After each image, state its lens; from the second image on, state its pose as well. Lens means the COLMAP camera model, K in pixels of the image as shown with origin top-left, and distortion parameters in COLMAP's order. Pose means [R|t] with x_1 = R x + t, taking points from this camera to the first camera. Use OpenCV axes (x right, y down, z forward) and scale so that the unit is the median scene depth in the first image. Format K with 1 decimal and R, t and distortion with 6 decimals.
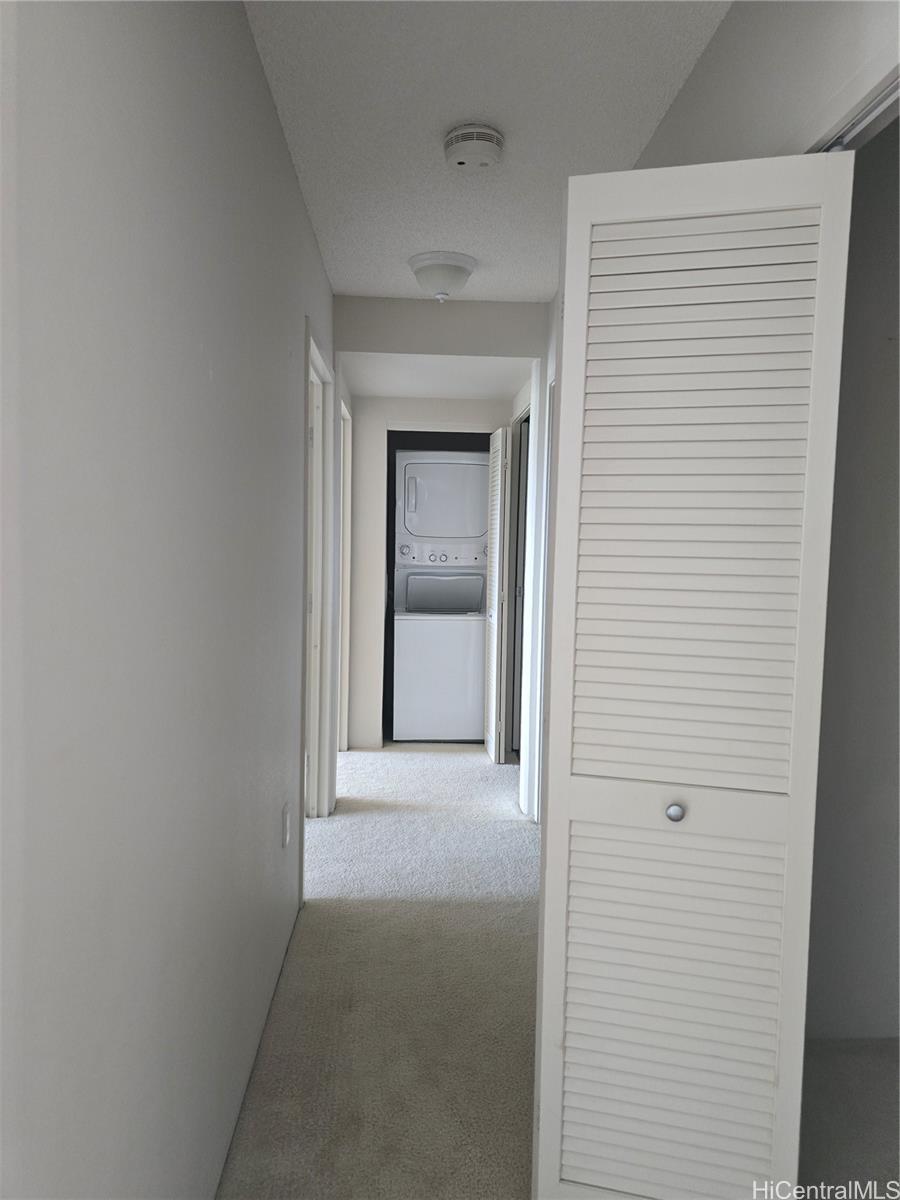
lens RADIAL K [[801.7, 0, 441.5], [0, 801.7, 626.7], [0, 0, 1]] dist [0.084450, -0.085475]
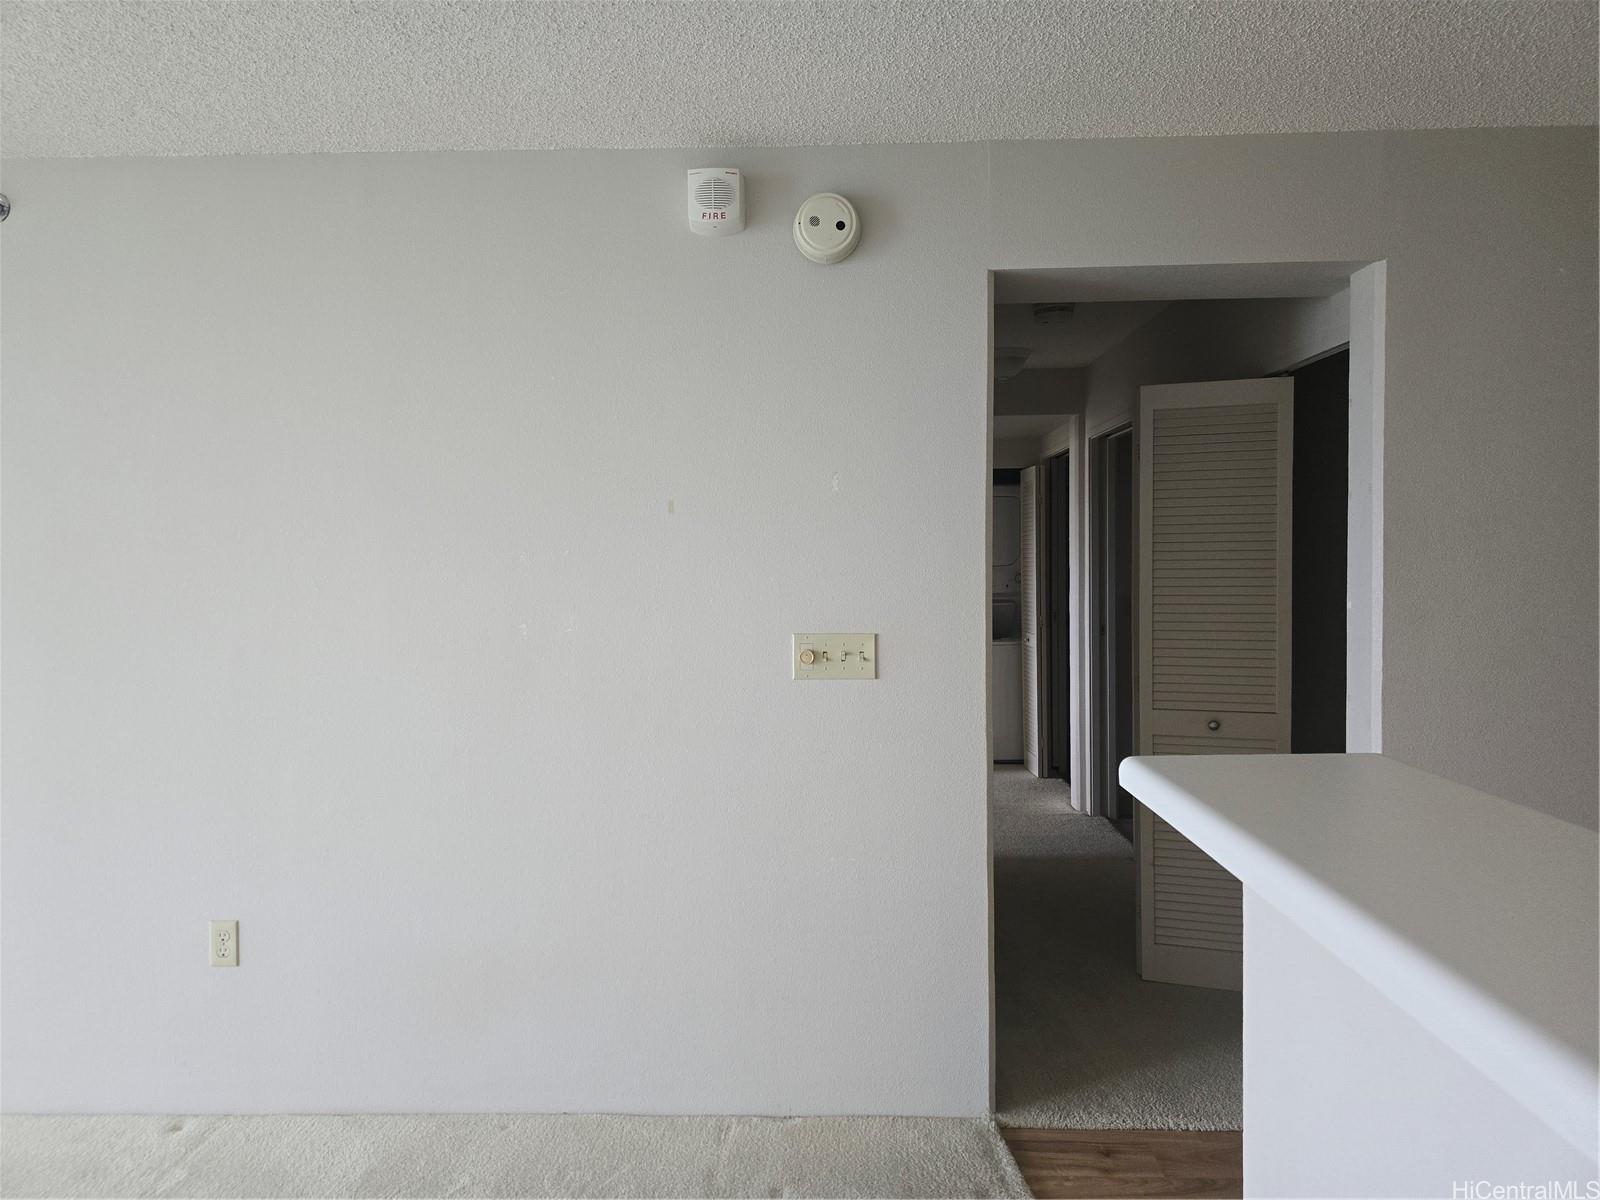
lens RADIAL K [[1068.9, 0, 800.0], [0, 1068.9, 600.0], [0, 0, 1]] dist [0.084450, -0.085475]
pose [[0.996896, -0.020886, -0.075907, -0.140543], [0.015518, 0.997381, -0.070637, 0.032275], [0.077184, 0.069240, 0.994610, -0.473600]]
